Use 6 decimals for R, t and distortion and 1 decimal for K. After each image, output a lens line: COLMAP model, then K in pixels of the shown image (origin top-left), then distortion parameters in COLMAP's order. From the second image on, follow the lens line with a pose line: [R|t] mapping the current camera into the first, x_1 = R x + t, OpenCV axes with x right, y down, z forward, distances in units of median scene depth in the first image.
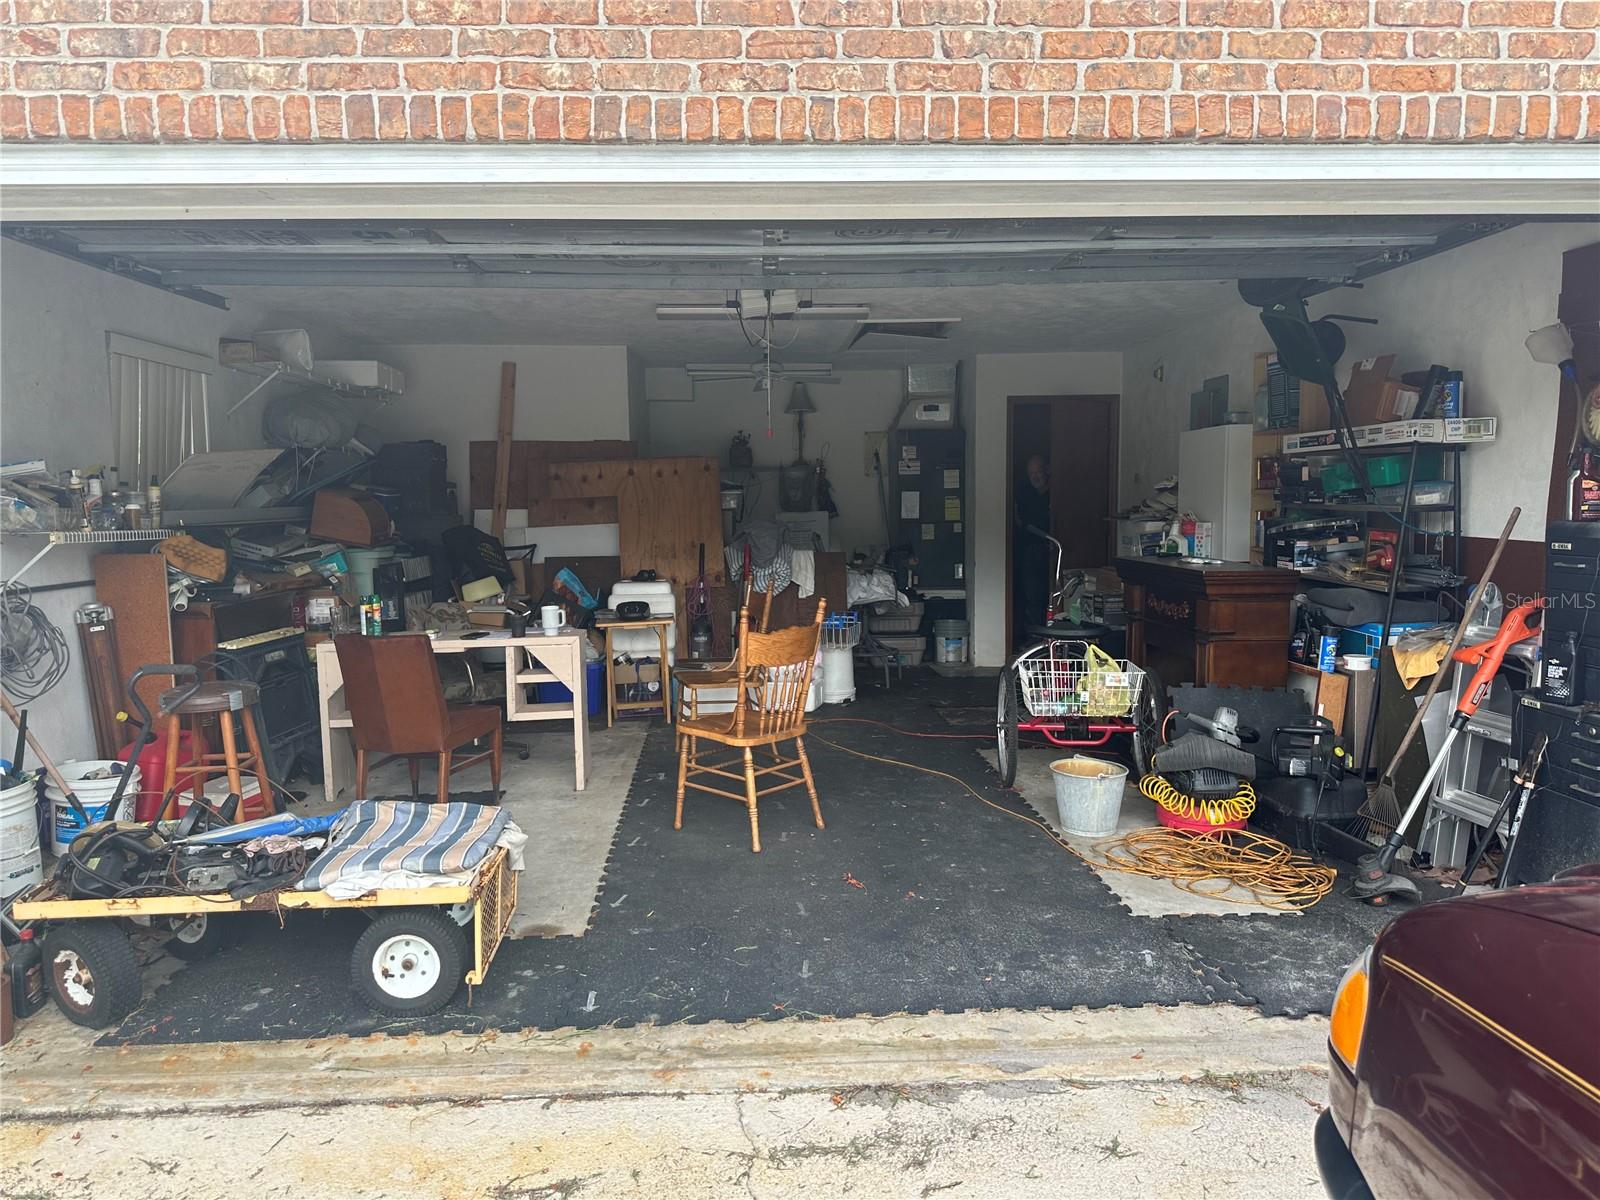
lens RADIAL K [[1113.4, 0, 803.4], [0, 1113.4, 596.8], [0, 0, 1]] dist [0.001086, -0.014237]
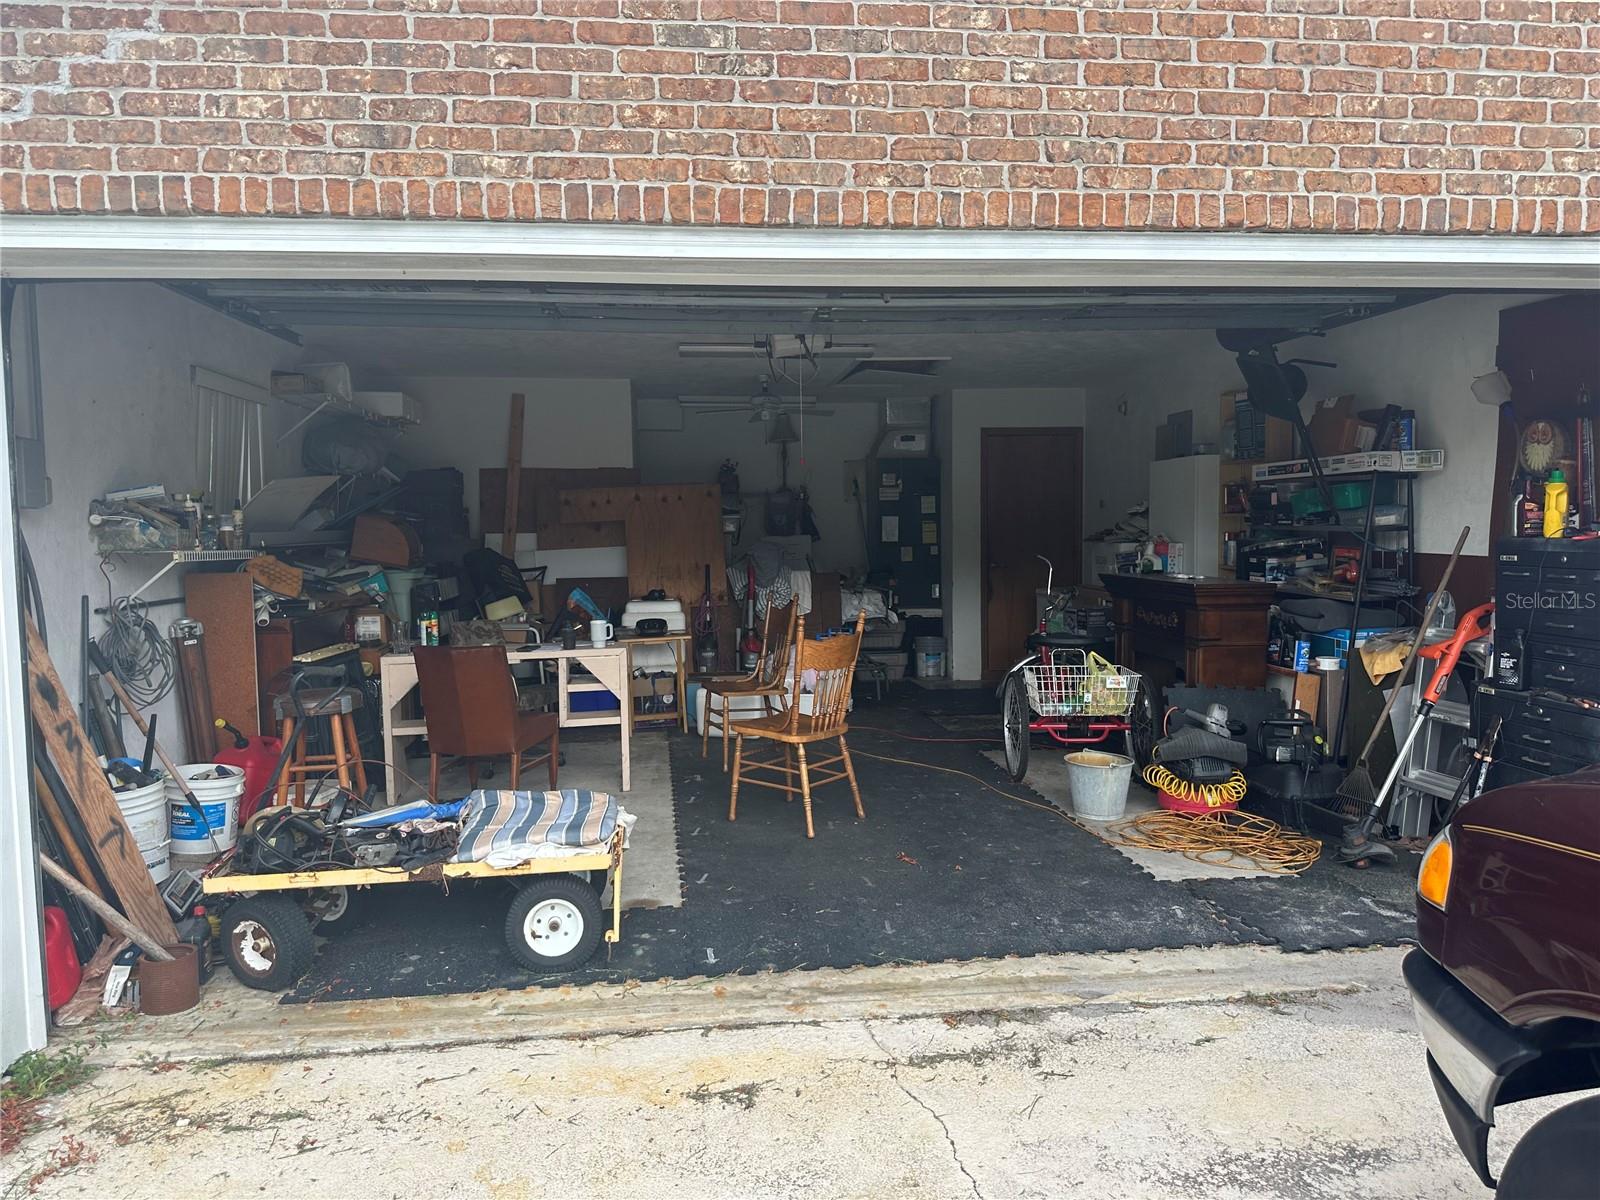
lens RADIAL K [[1113.4, 0, 798.7], [0, 1113.4, 598.5], [0, 0, 1]] dist [0.001086, -0.014237]
pose [[0.997987, -0.005521, 0.063173, -0.141852], [0.006983, 0.999712, -0.022941, 0.018373], [-0.063028, 0.023336, 0.997739, -0.129931]]
